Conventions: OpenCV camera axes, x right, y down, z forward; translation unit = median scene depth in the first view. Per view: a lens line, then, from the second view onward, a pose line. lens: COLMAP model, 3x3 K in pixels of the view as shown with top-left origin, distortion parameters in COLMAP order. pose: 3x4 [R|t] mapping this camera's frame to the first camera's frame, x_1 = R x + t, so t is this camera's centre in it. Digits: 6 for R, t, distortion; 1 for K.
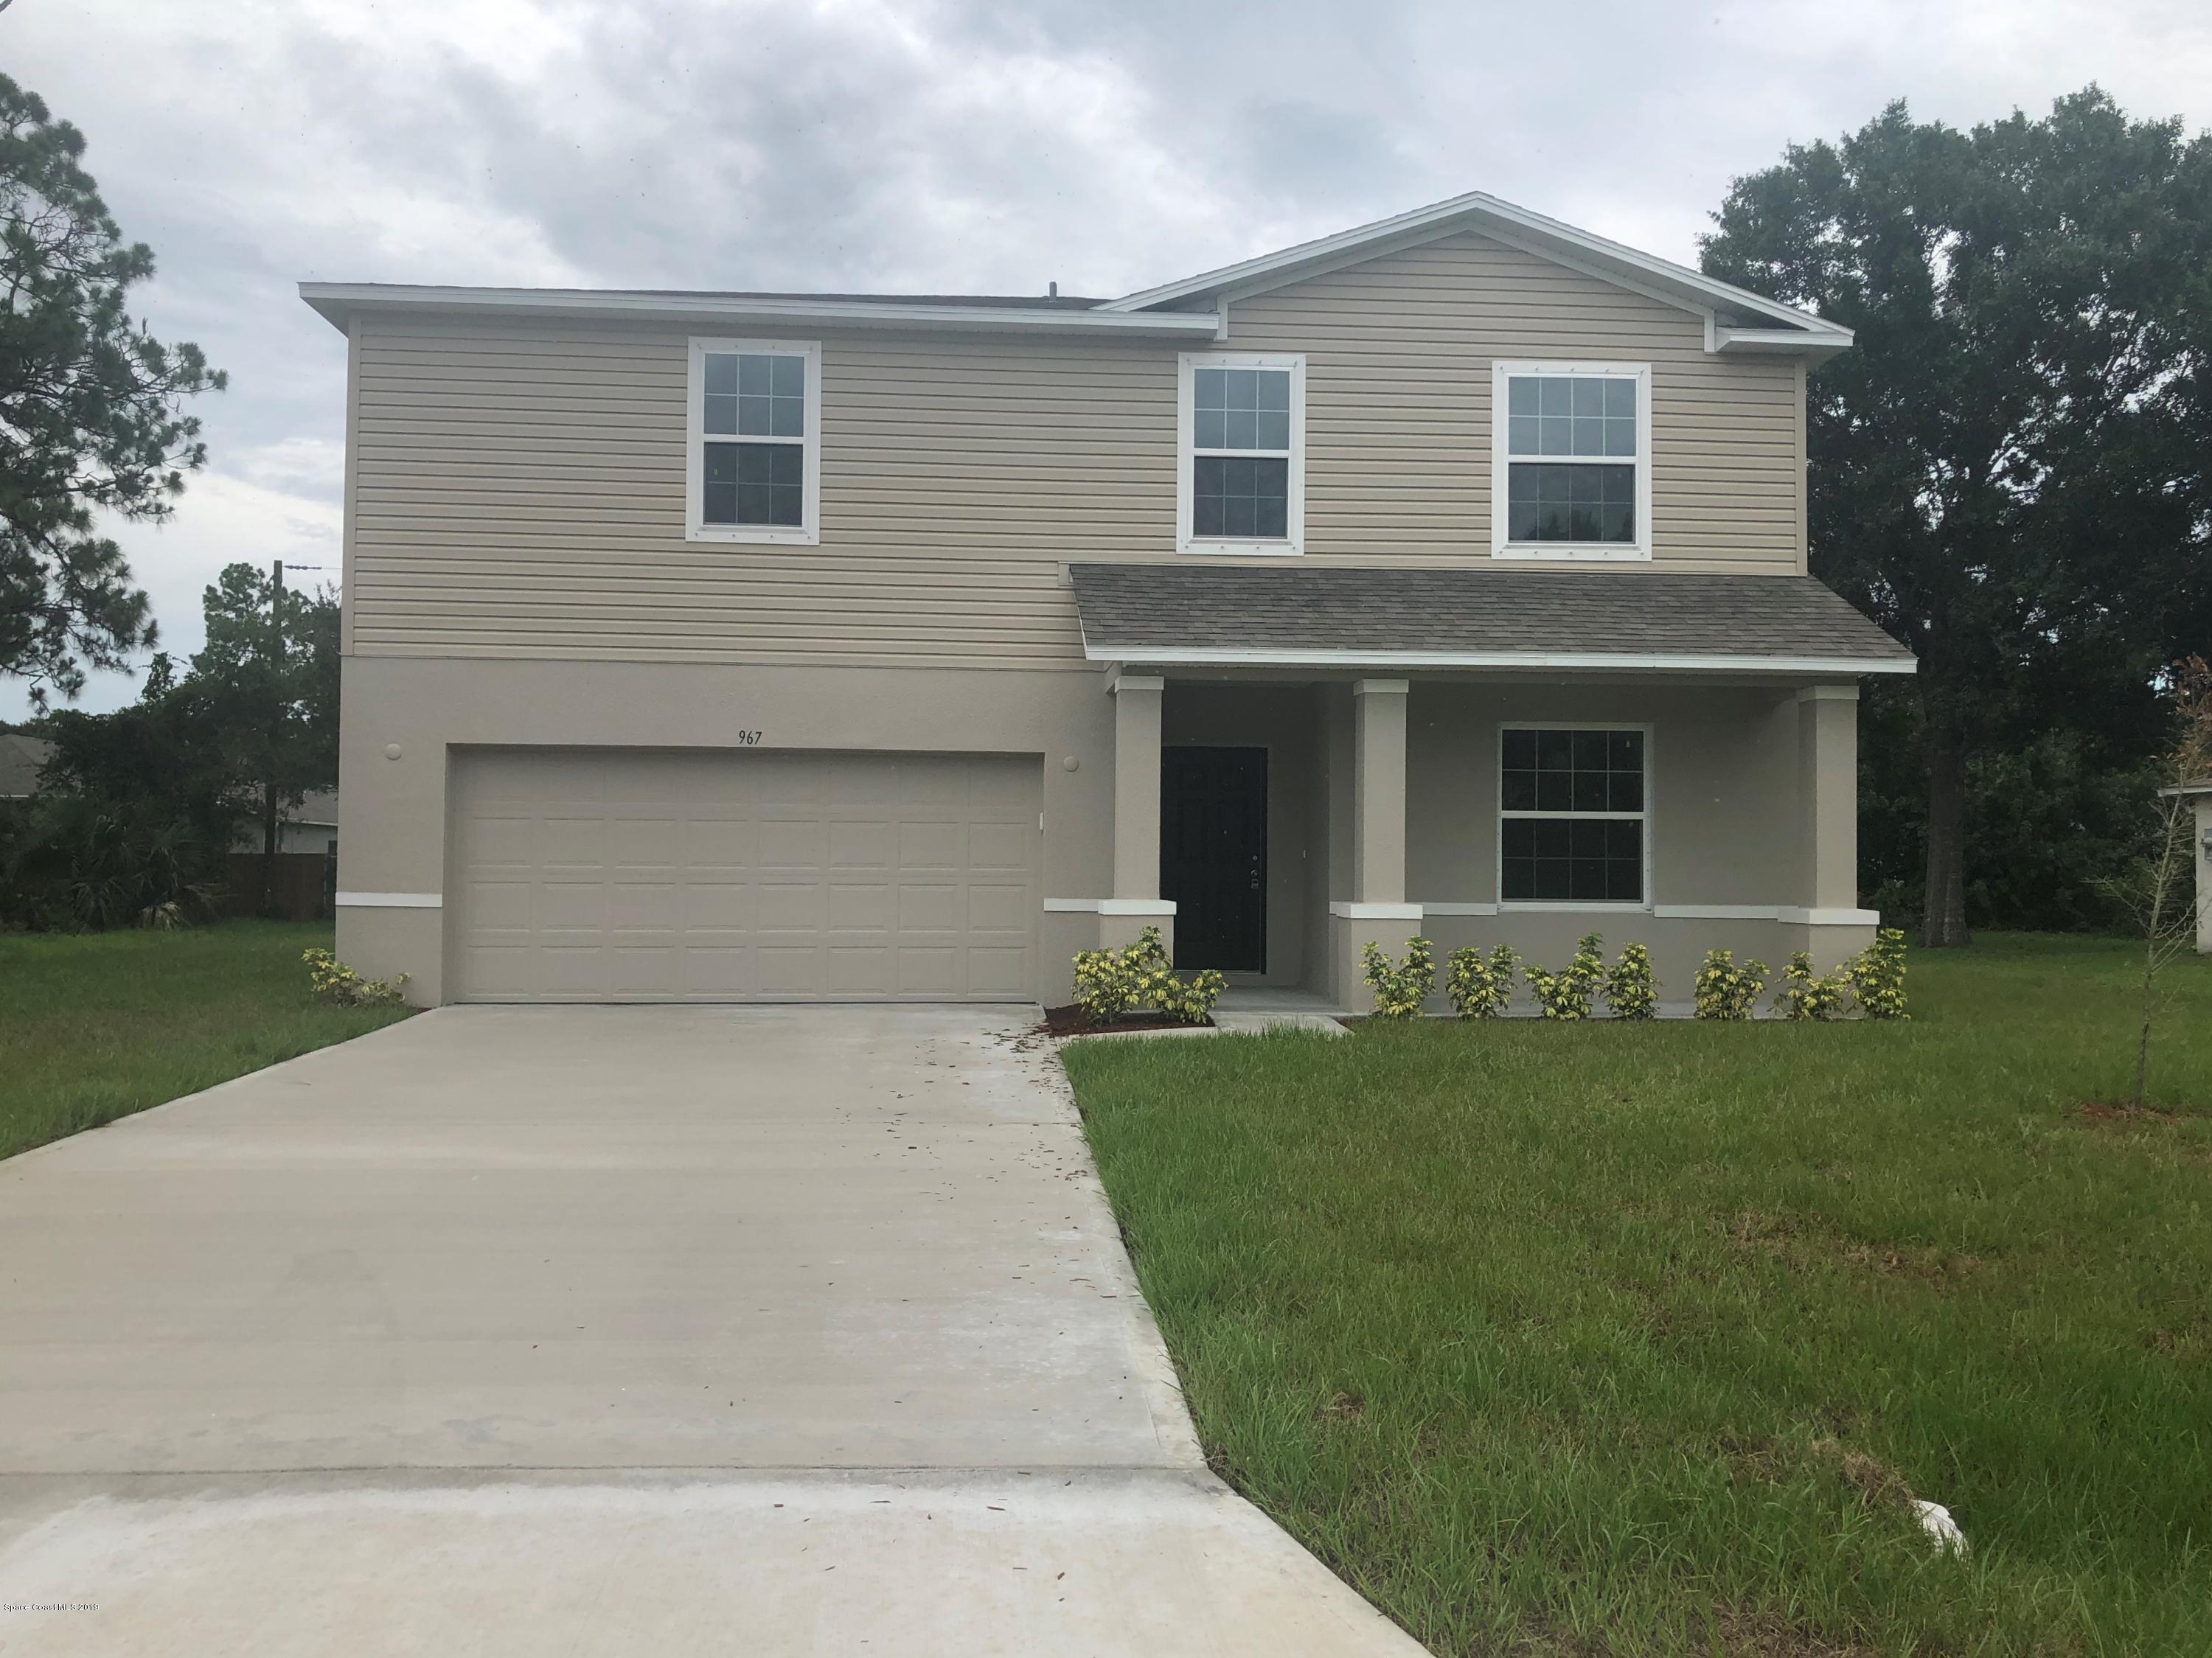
lens RADIAL K [[1789.6, 0, 1094.8], [0, 1789.6, 827.7], [0, 0, 1]] dist [0.038265, -0.048398]
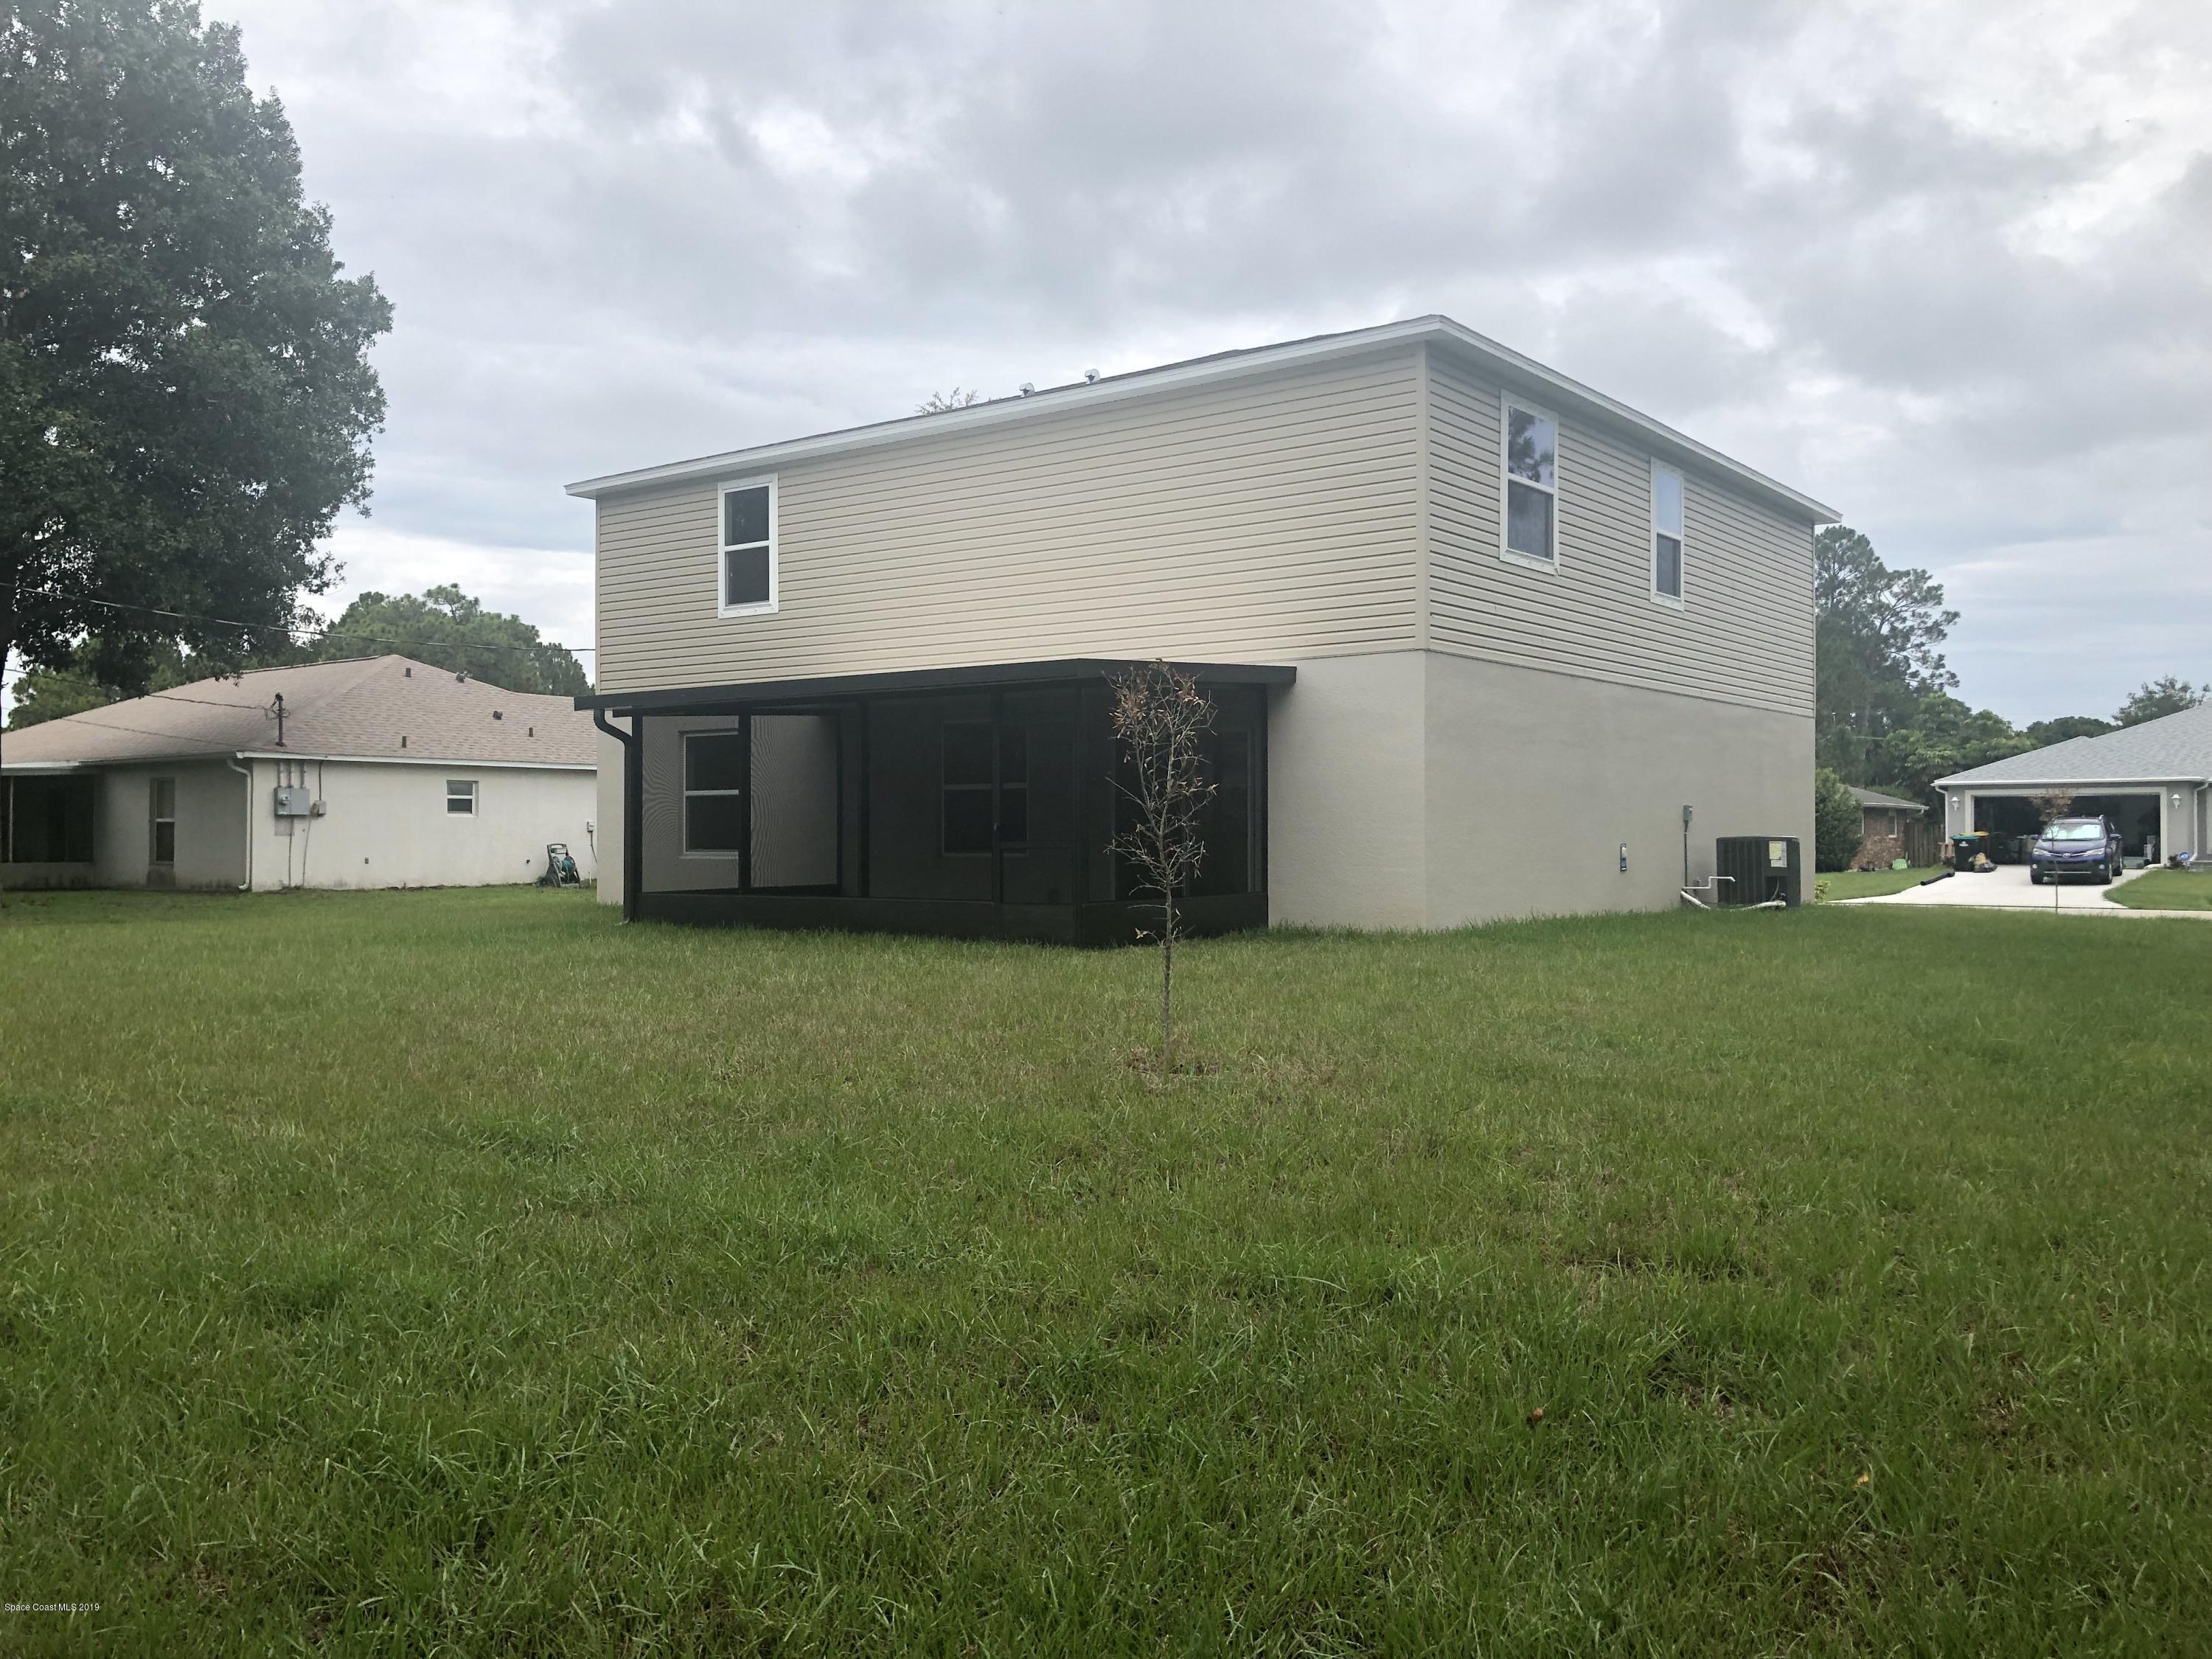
lens RADIAL K [[1789.8, 0, 1094.8], [0, 1789.8, 828.2], [0, 0, 1]] dist [0.038265, -0.048398]
pose [[0.767103, -0.015970, -0.641325, 0.974485], [0.025760, 0.999651, 0.005919, 0.014487], [0.641007, -0.021061, 0.767246, 0.045551]]
